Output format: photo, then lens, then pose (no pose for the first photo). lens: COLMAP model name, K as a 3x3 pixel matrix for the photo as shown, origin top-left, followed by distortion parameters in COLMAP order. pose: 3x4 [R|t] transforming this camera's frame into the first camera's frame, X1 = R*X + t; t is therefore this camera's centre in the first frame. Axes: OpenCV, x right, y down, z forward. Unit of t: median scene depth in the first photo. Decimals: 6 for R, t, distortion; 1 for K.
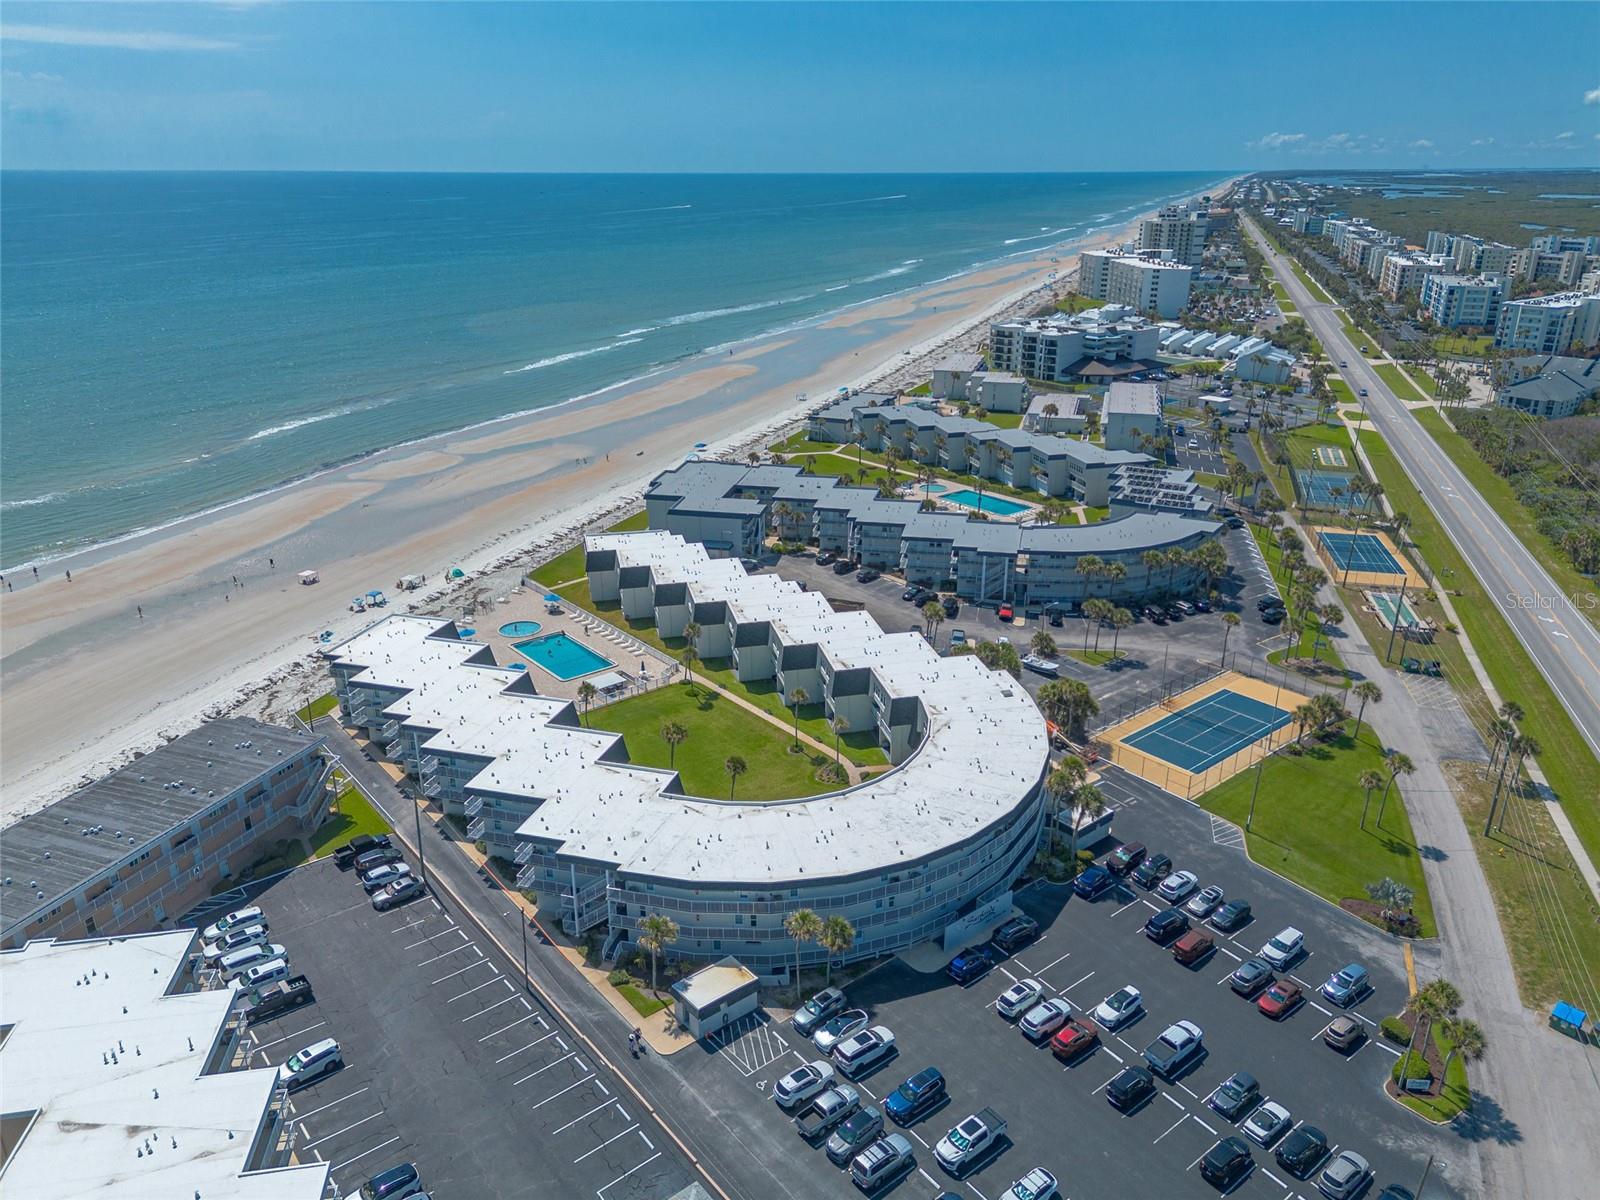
lens RADIAL K [[1129.4, 0, 798.3], [0, 1129.4, 612.0], [0, 0, 1]] dist [0.079870, -0.081463]
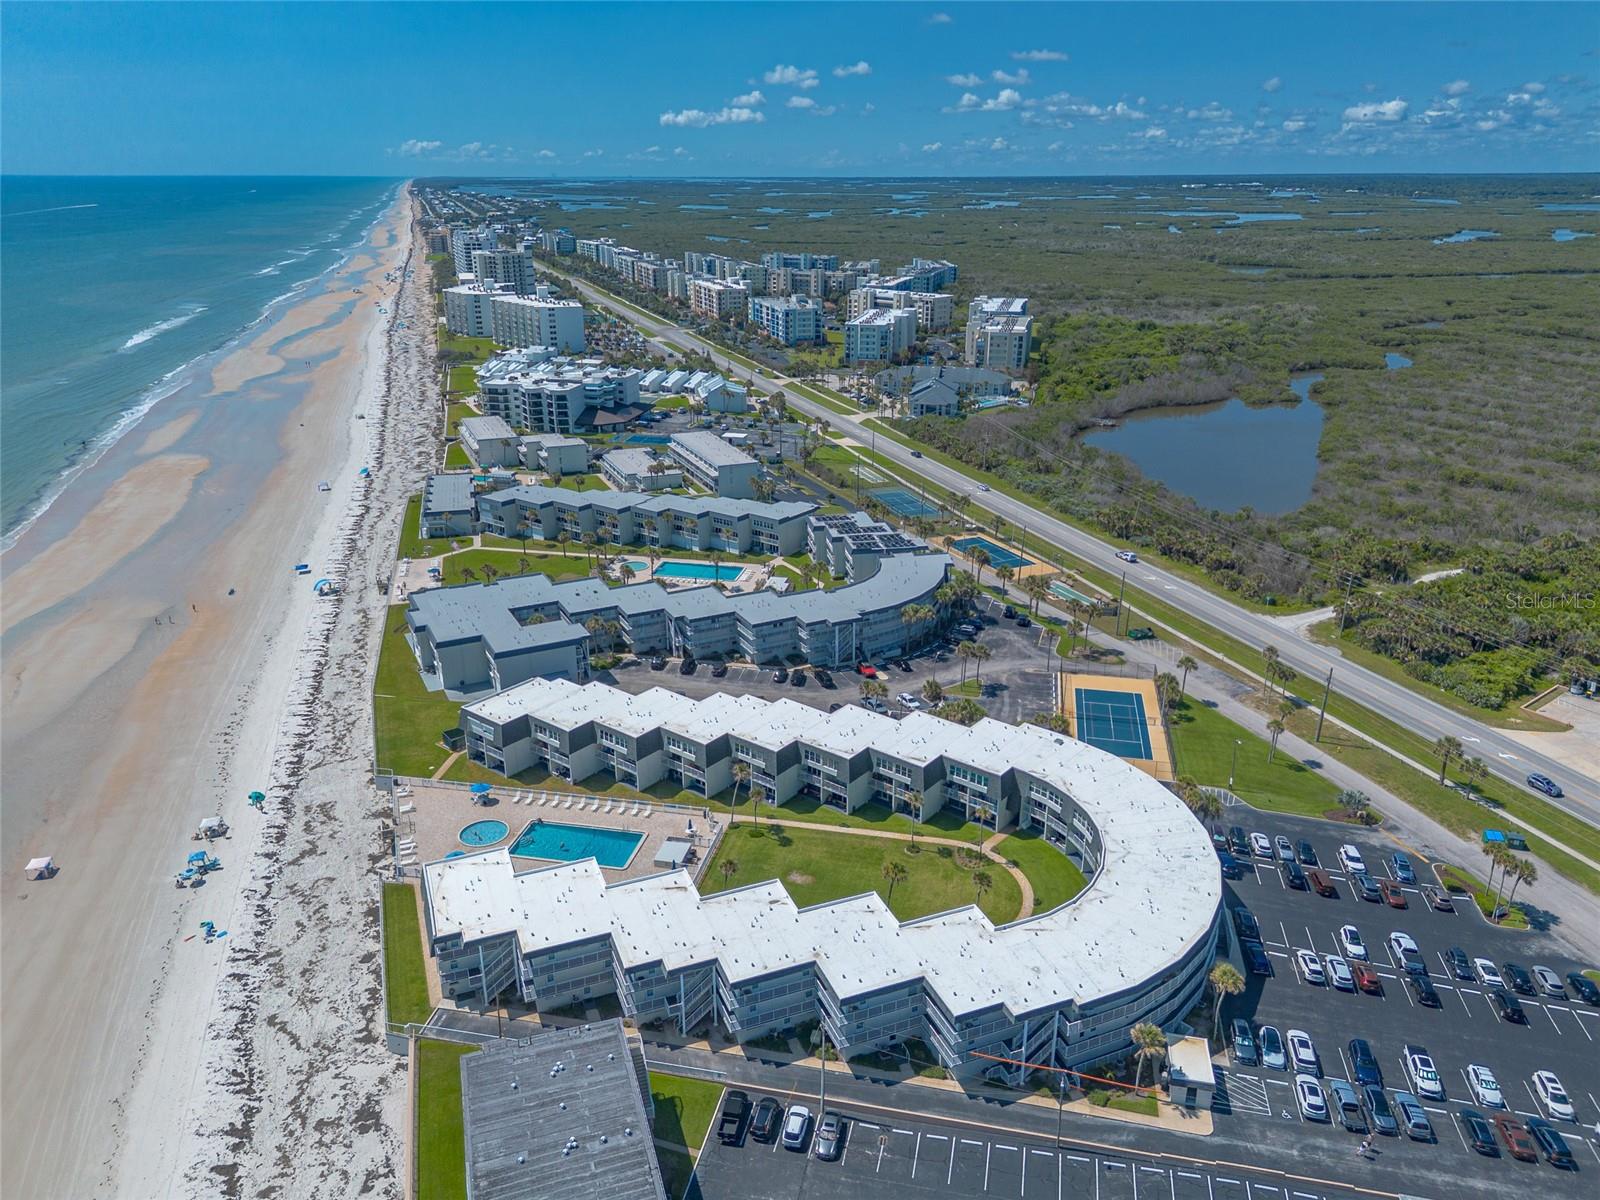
lens RADIAL K [[1130.8, 0, 800.0], [0, 1130.8, 600.0], [0, 0, 1]] dist [0.077819, -0.082428]
pose [[0.782884, -0.217802, 0.582798, -0.503912], [0.225395, 0.972380, 0.060619, -0.150435], [-0.579904, 0.083902, 0.810353, 0.129531]]
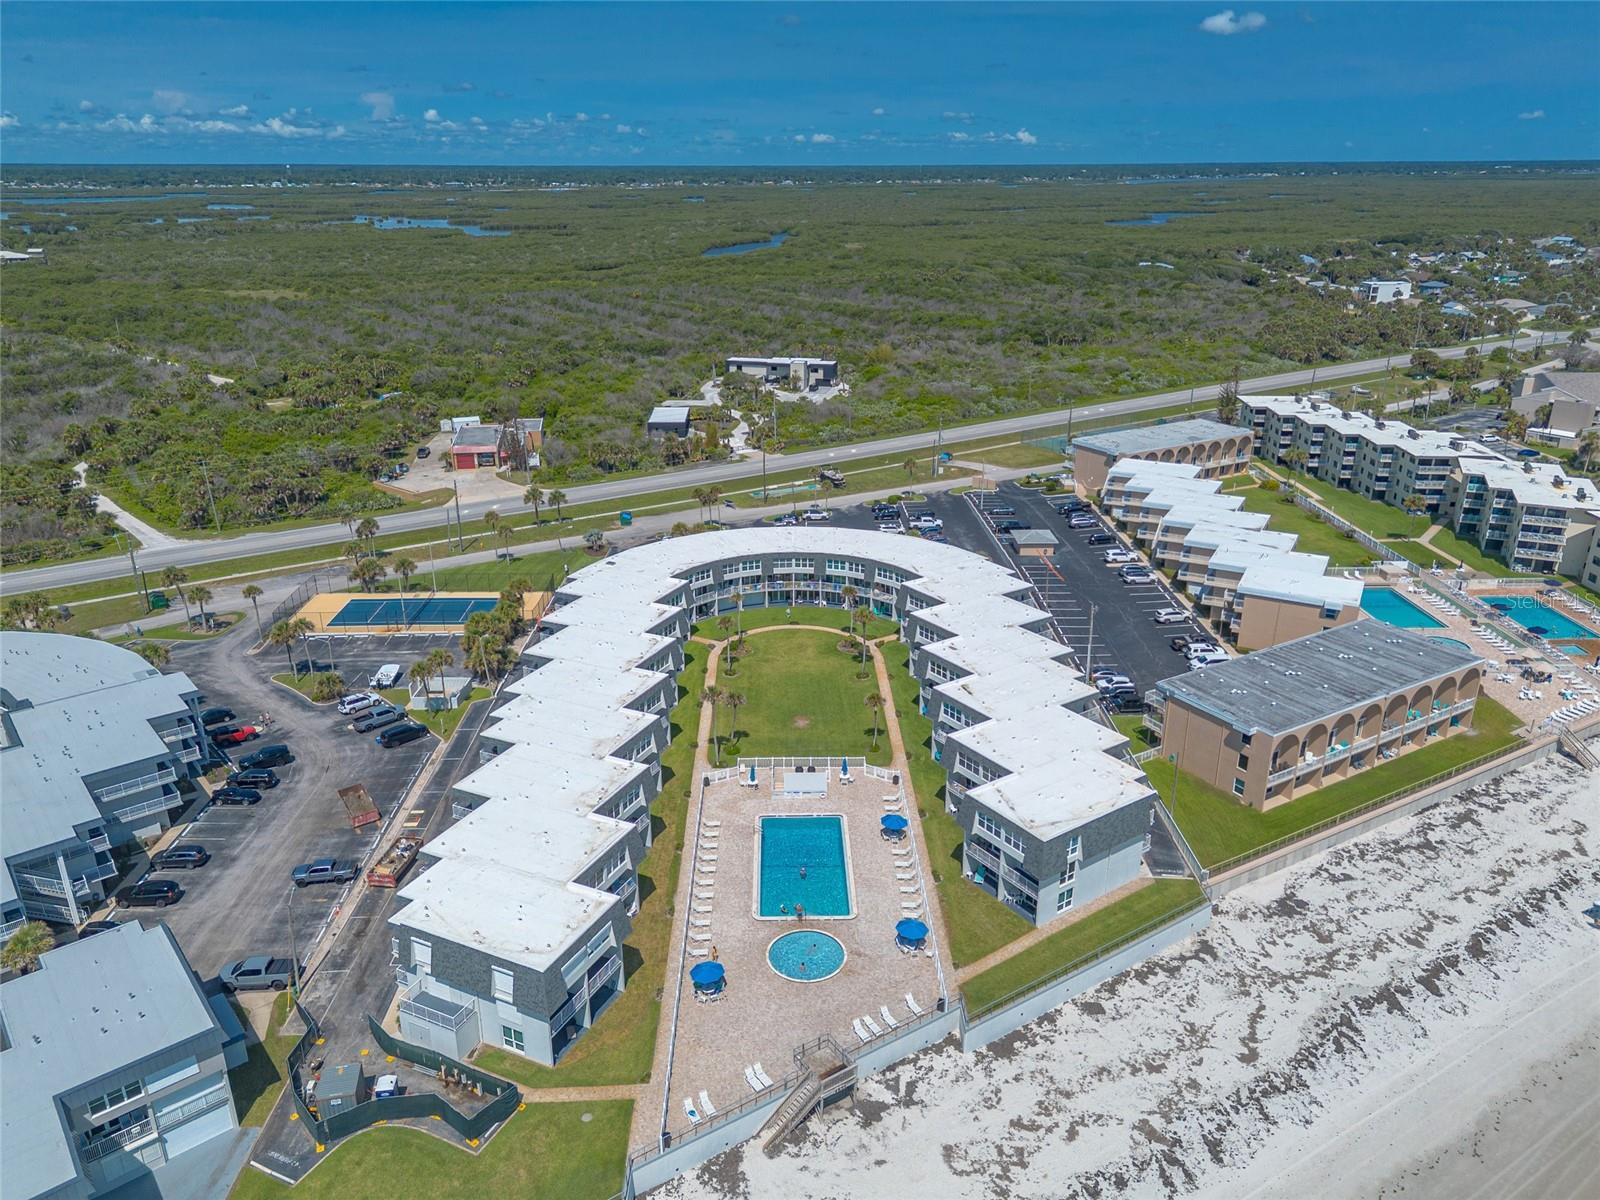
lens RADIAL K [[1129.4, 0, 798.3], [0, 1129.4, 612.0], [0, 0, 1]] dist [0.079870, -0.081463]
pose [[-0.784286, -0.224716, 0.578272, -0.494294], [0.227301, 0.763203, 0.604859, -0.415826], [-0.577260, 0.605825, -0.547492, 1.146243]]
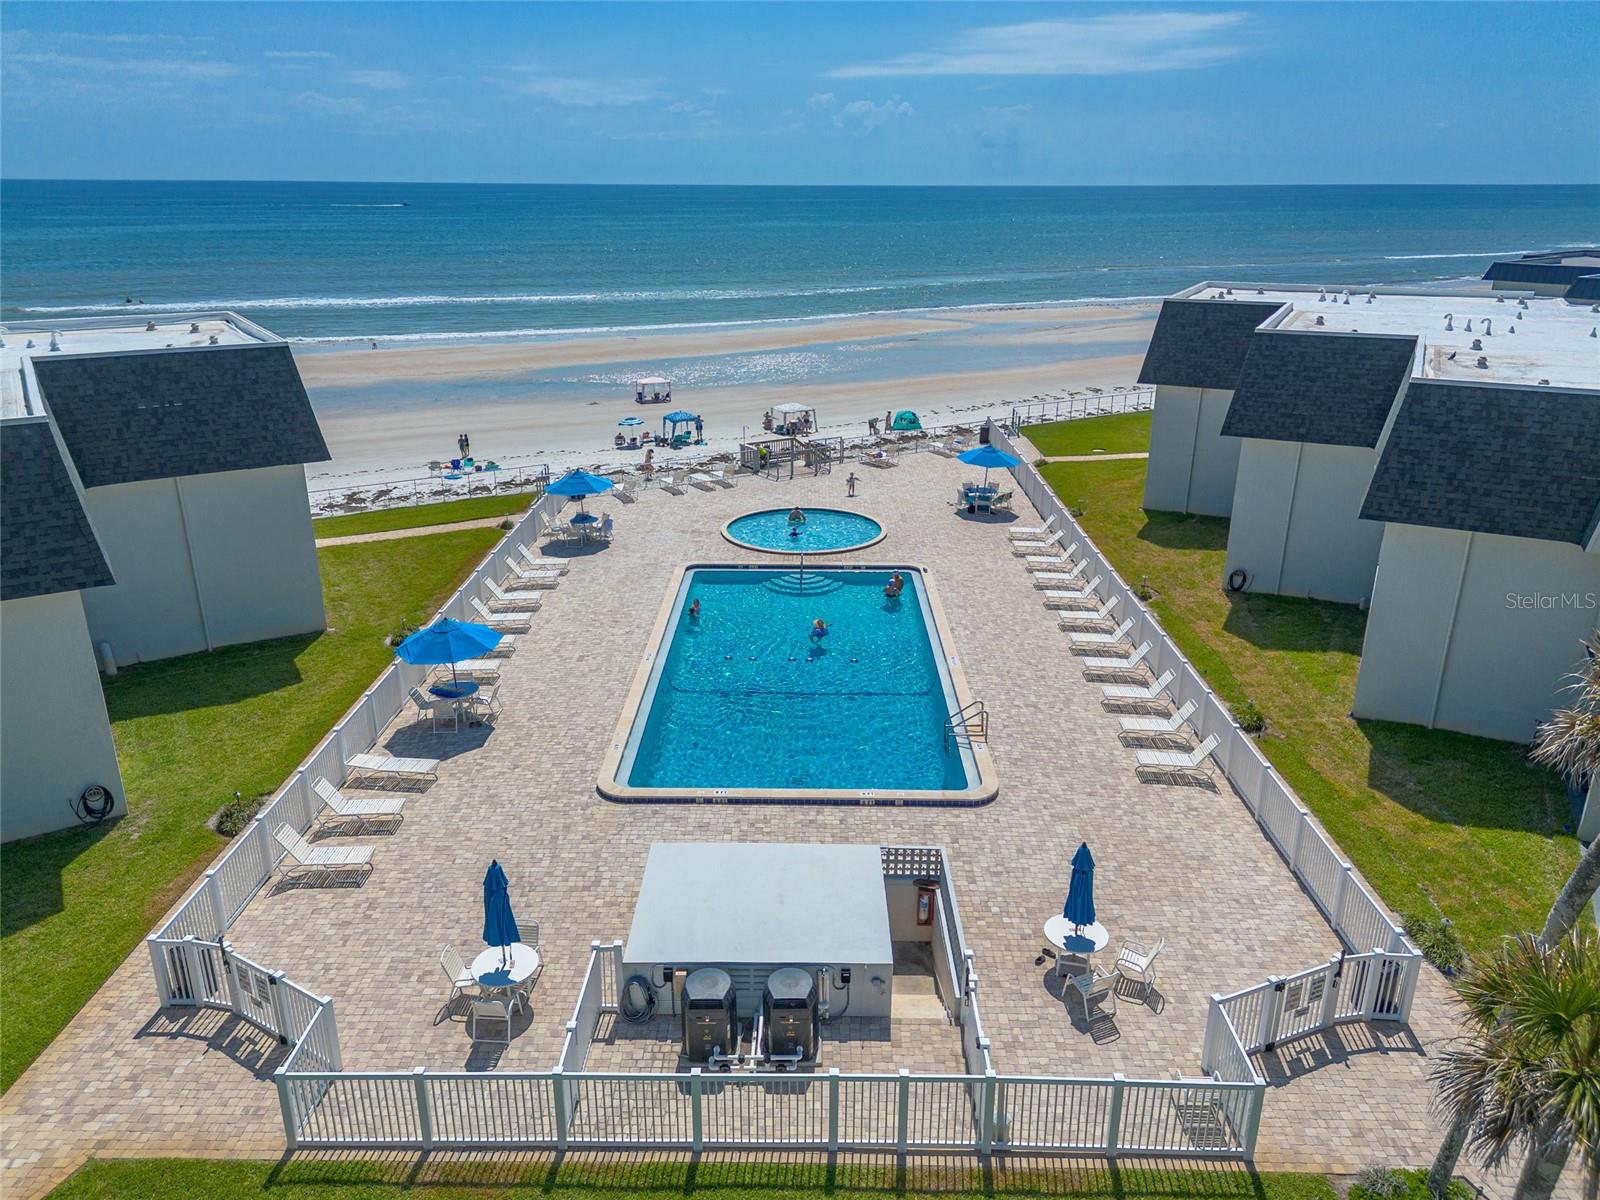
lens RADIAL K [[1129.4, 0, 798.3], [0, 1129.4, 612.0], [0, 0, 1]] dist [0.079870, -0.081463]
pose [[0.762799, 0.229763, -0.604439, -0.082721], [-0.239381, 0.968672, 0.066120, 0.015896], [0.600695, 0.094255, 0.793903, 0.762666]]
